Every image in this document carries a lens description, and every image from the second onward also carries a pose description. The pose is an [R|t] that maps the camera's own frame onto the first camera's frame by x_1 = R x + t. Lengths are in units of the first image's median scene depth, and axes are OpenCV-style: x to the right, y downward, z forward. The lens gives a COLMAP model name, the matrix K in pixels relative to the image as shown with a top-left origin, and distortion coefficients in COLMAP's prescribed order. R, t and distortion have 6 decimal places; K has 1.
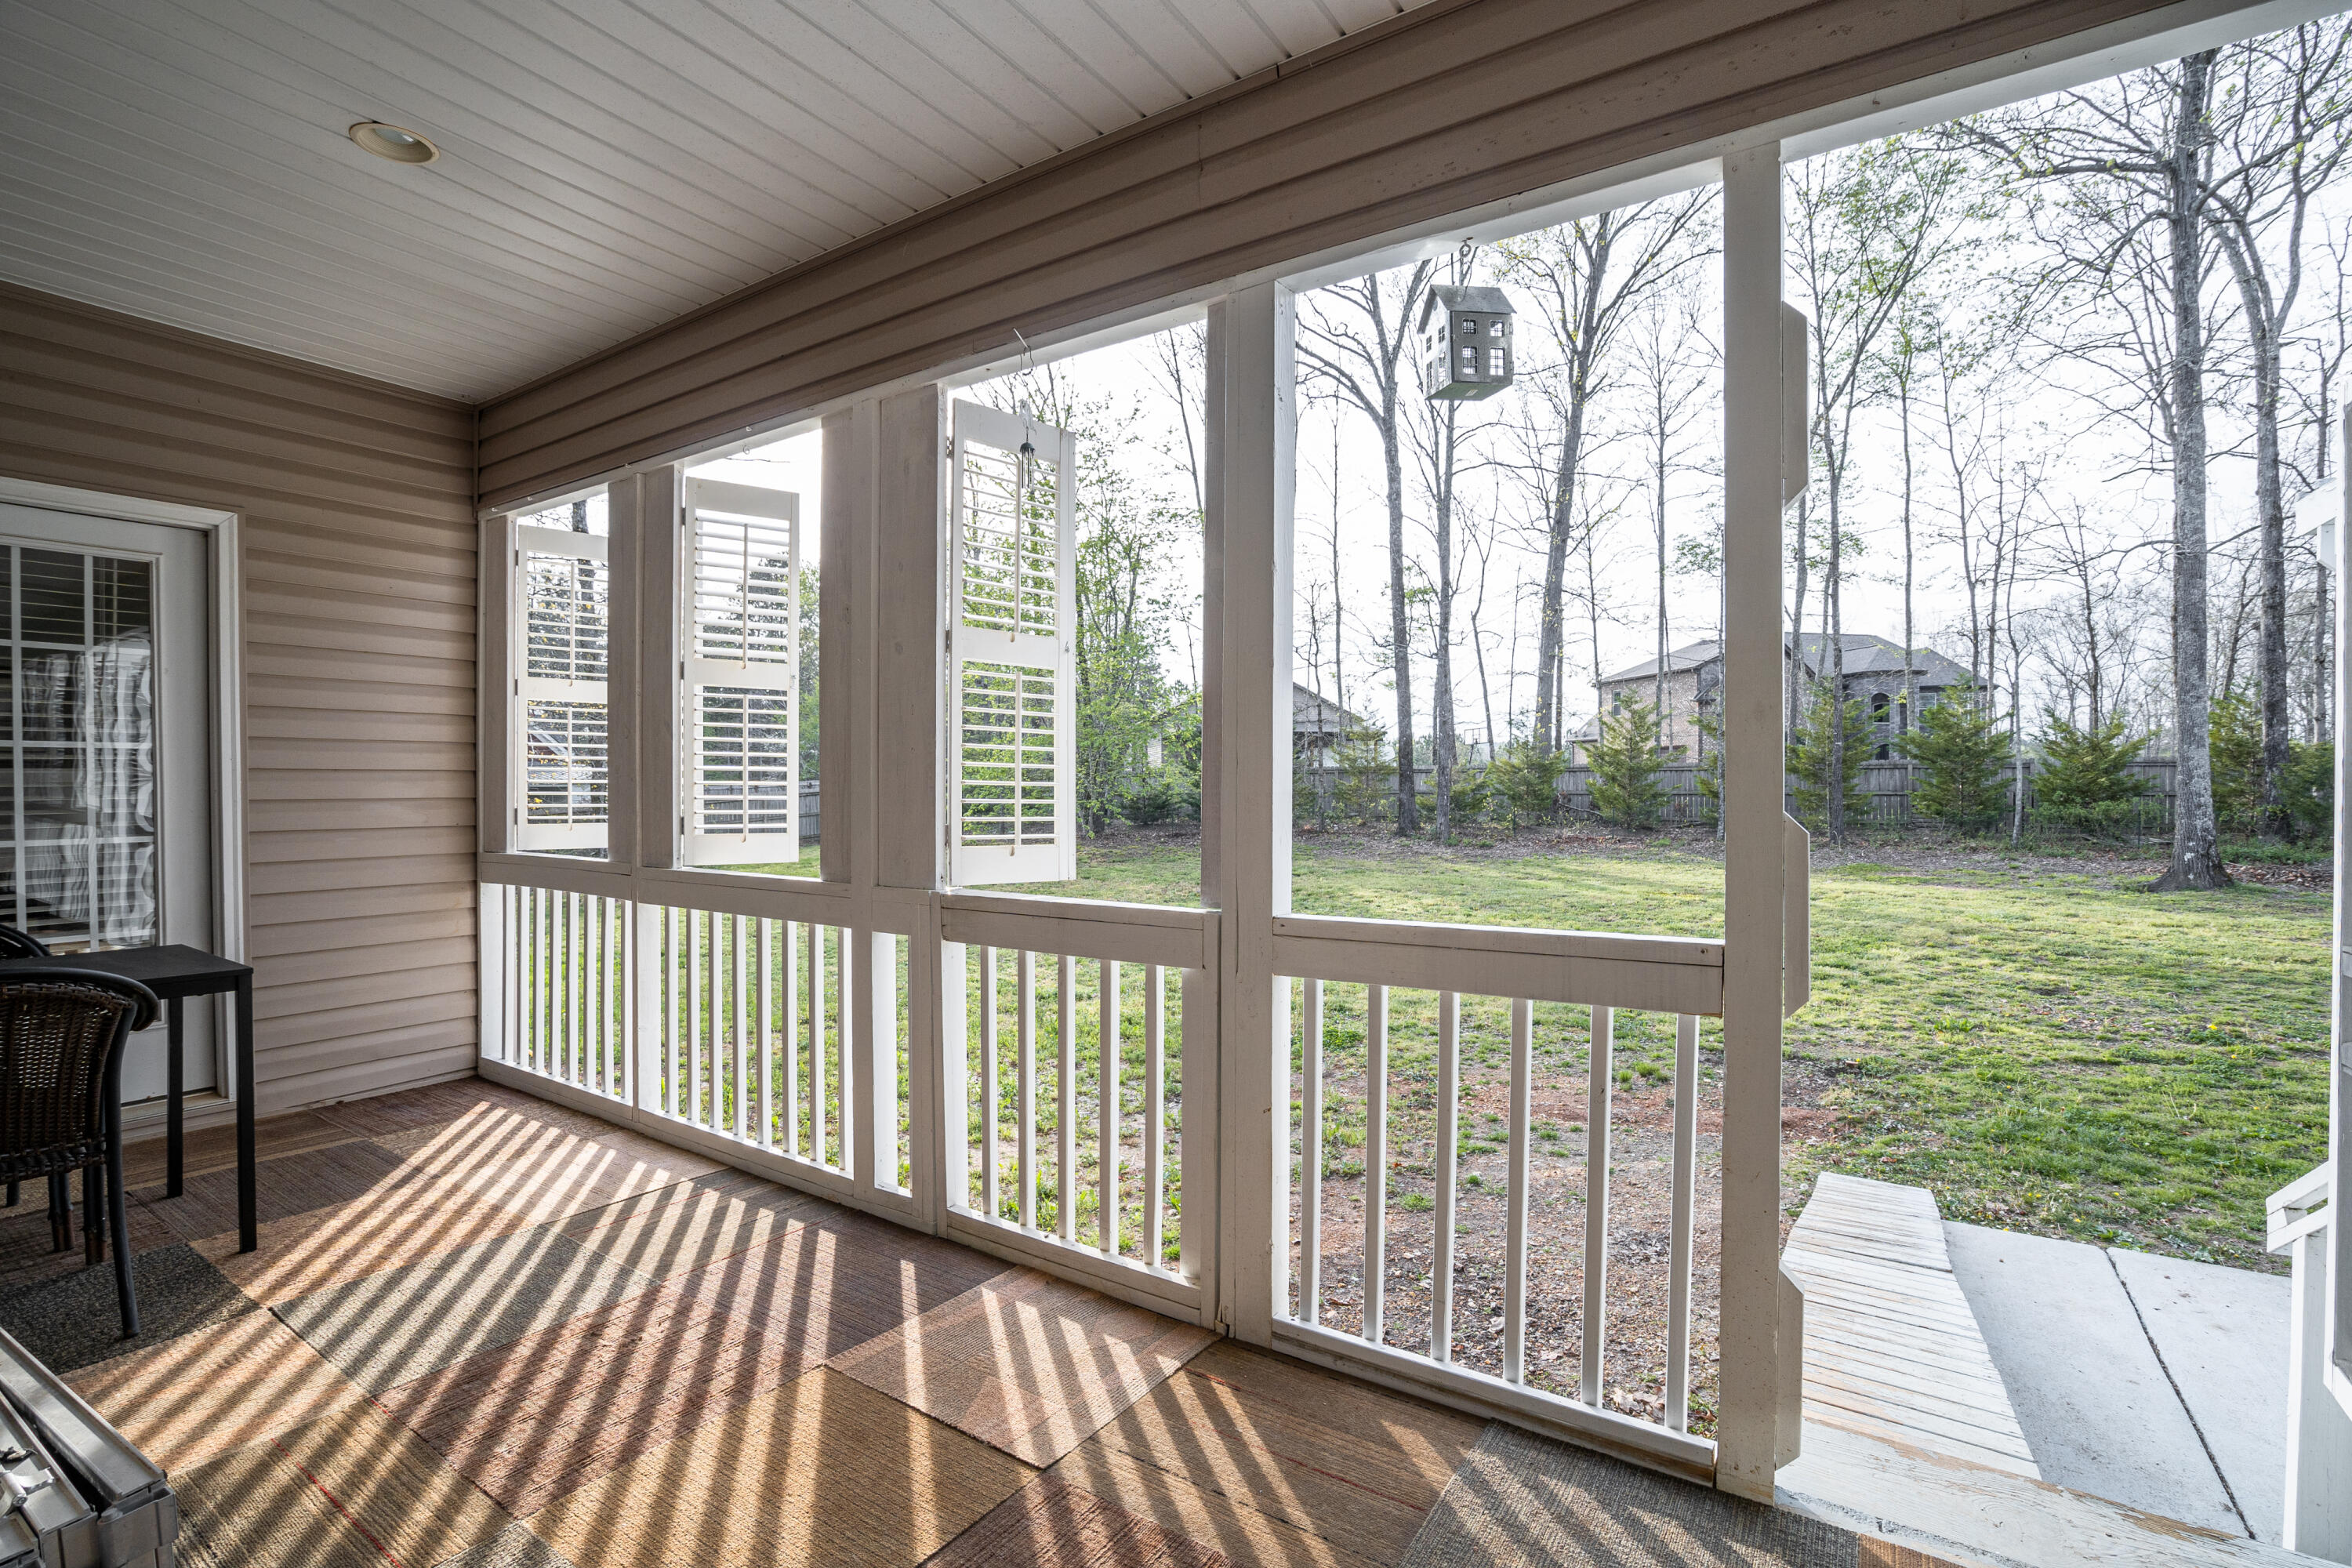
lens RADIAL K [[1074.0, 0, 1173.3], [0, 1074.0, 796.1], [0, 0, 1]] dist [-0.067289, 0.027563]
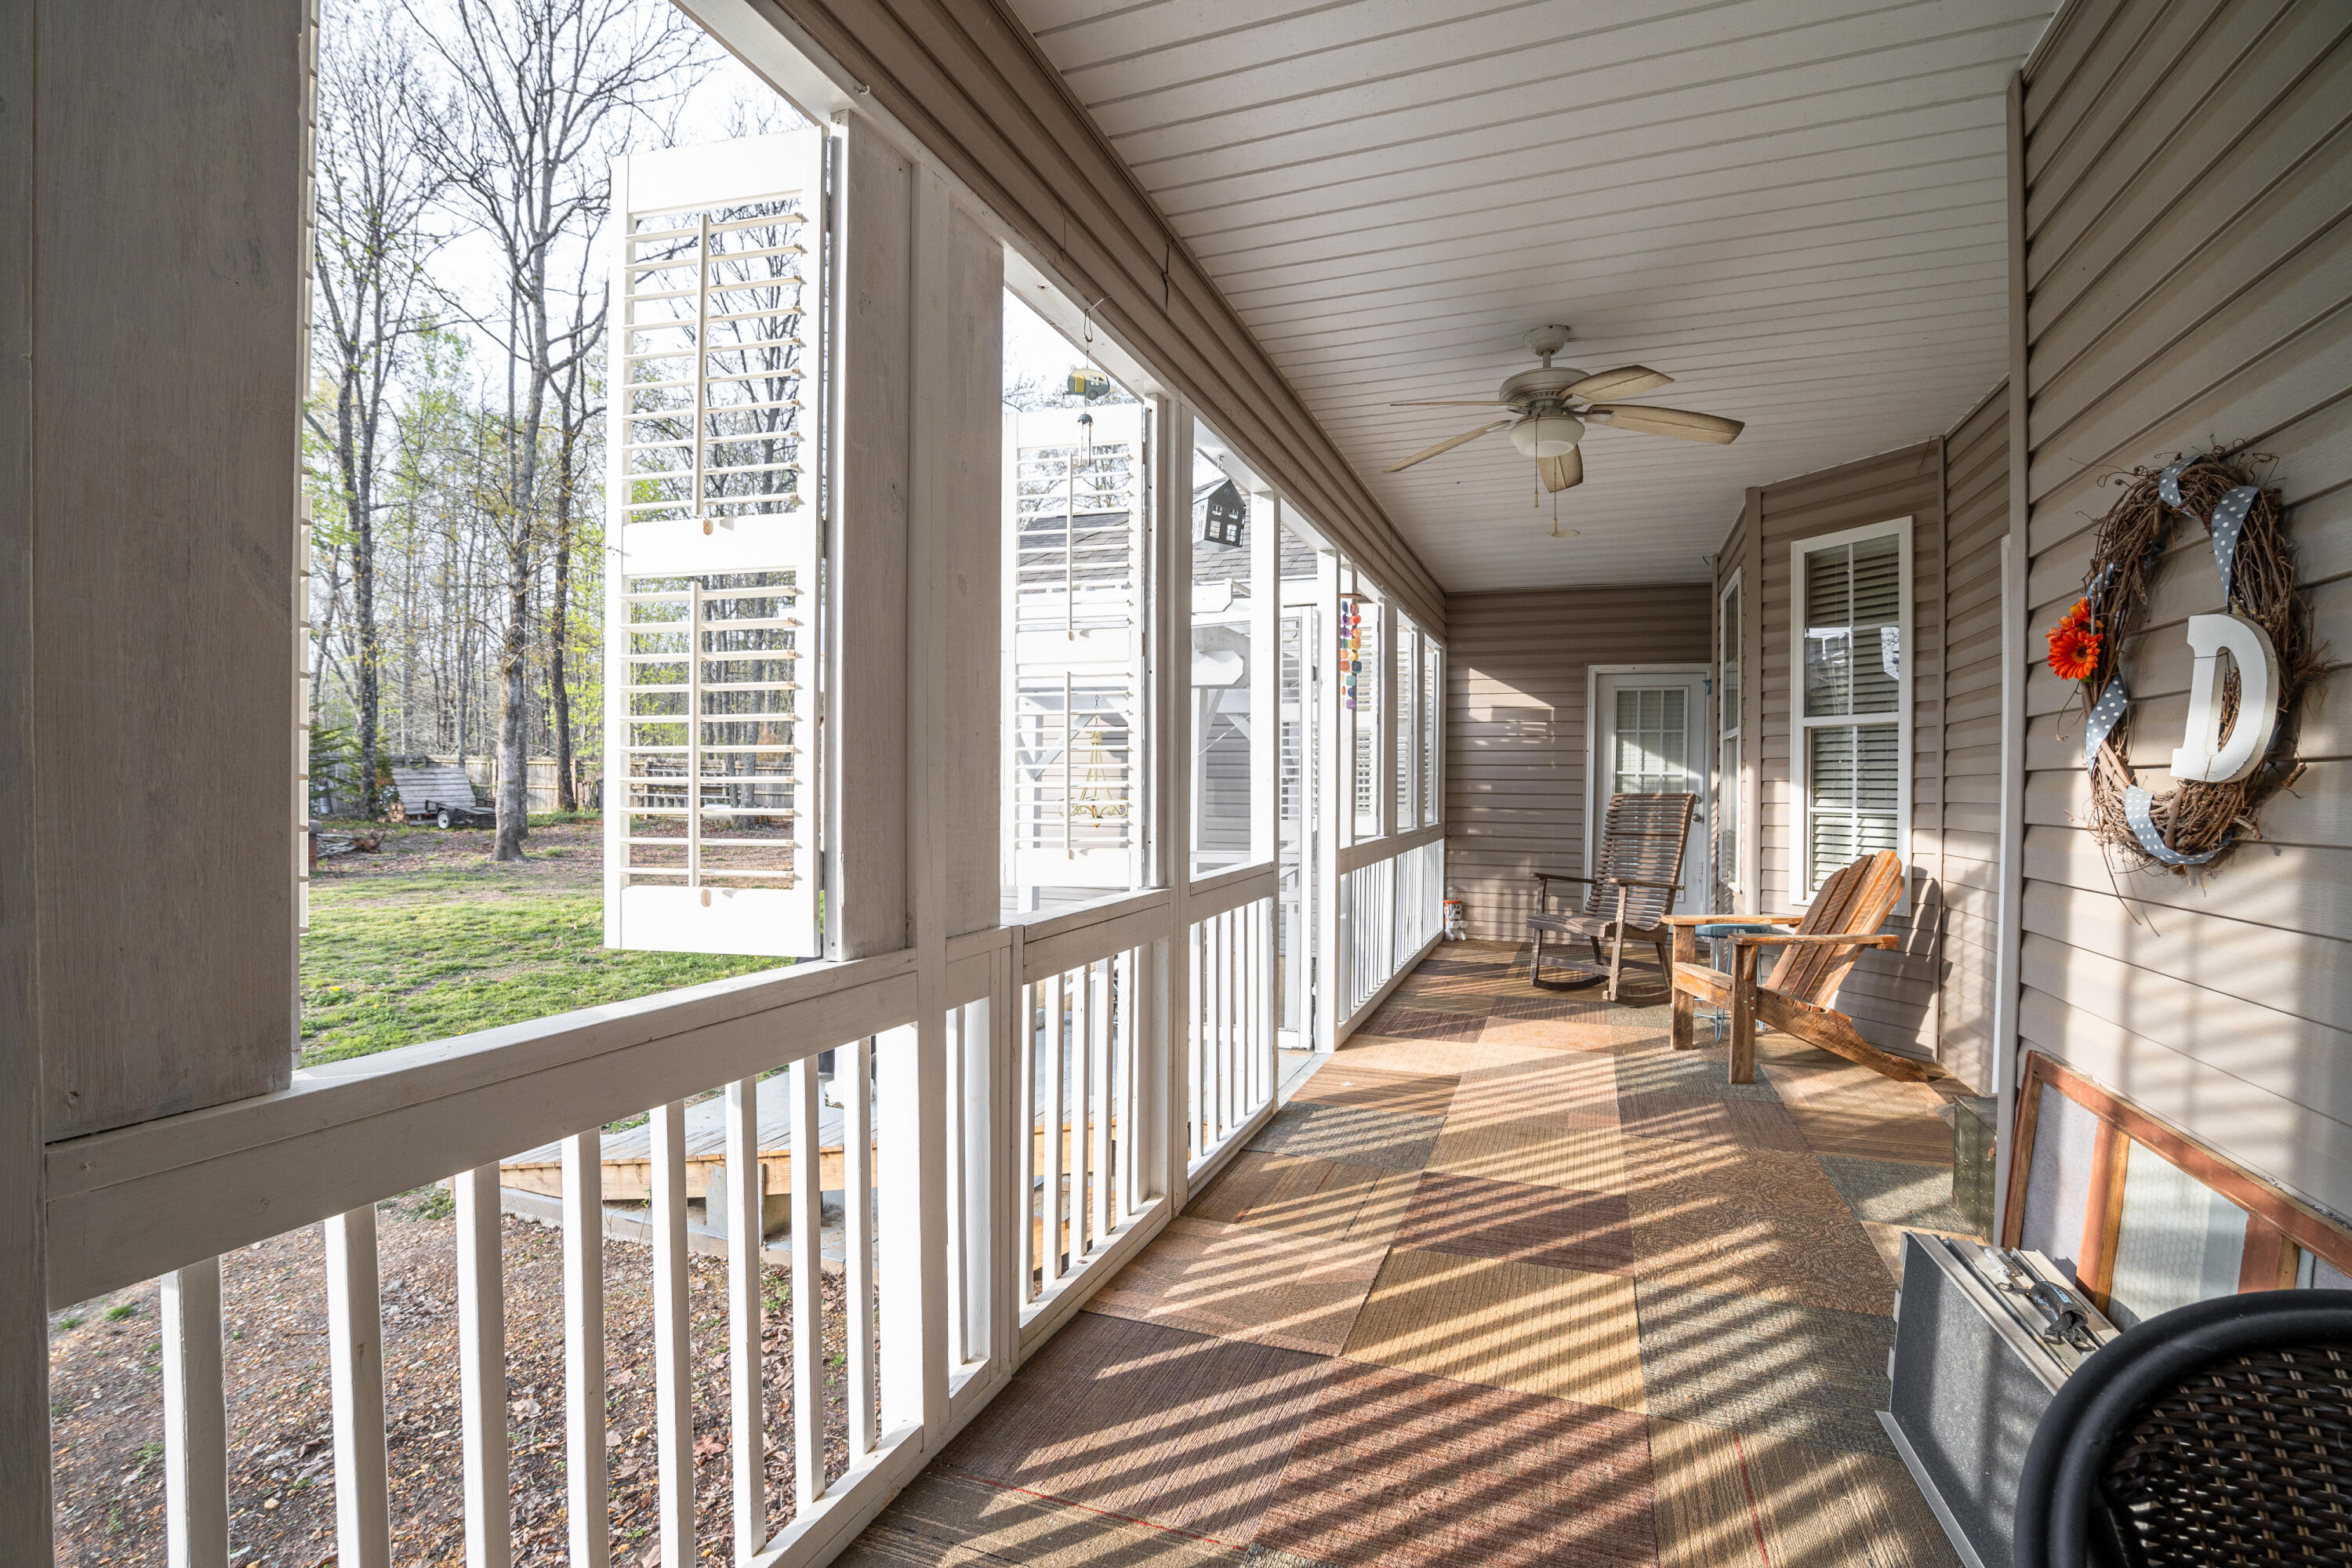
lens RADIAL K [[1074.0, 0, 1173.3], [0, 1074.0, 796.1], [0, 0, 1]] dist [-0.067289, 0.027563]
pose [[-0.226946, -0.000946, 0.973907, -0.842364], [-0.003193, 0.999995, 0.000228, 0.000012], [-0.973902, -0.003058, -0.226948, 0.907546]]
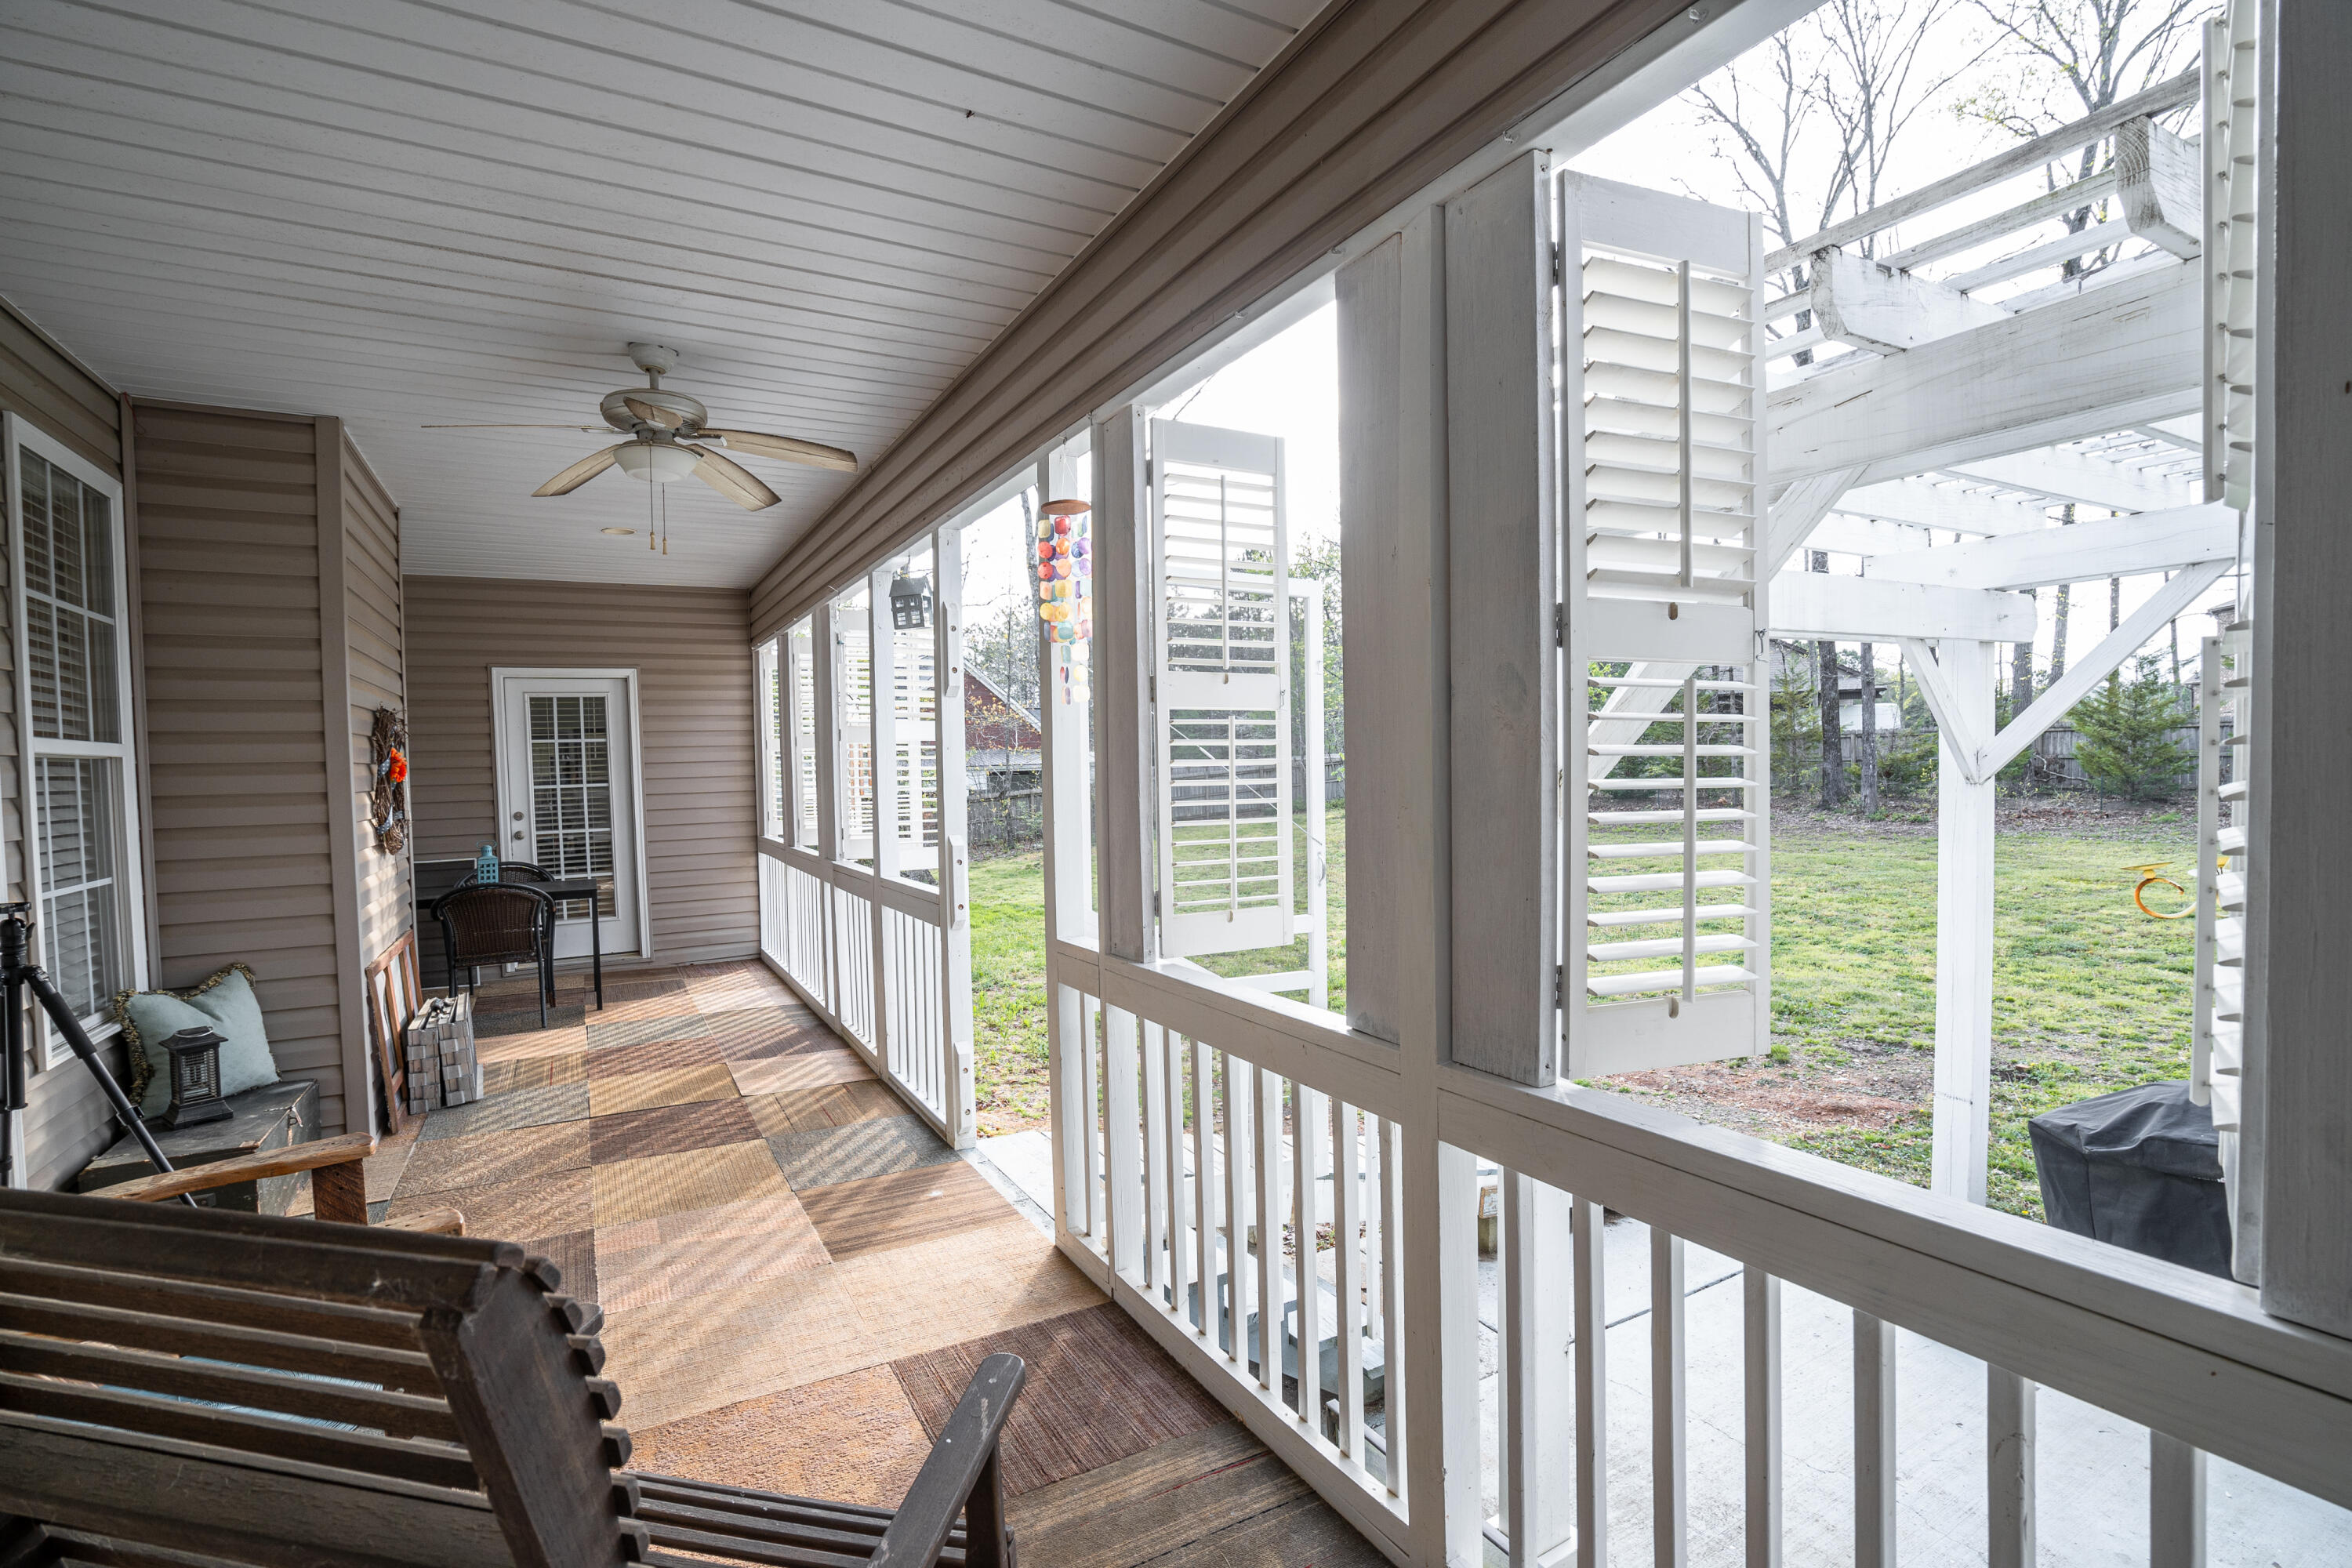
lens RADIAL K [[1074.0, 0, 1173.3], [0, 1074.0, 796.1], [0, 0, 1]] dist [-0.067289, 0.027563]
pose [[0.894262, -0.003640, -0.447529, 1.068174], [0.017505, 0.999486, 0.026850, -0.068846], [0.447201, -0.031845, 0.893866, -0.430948]]
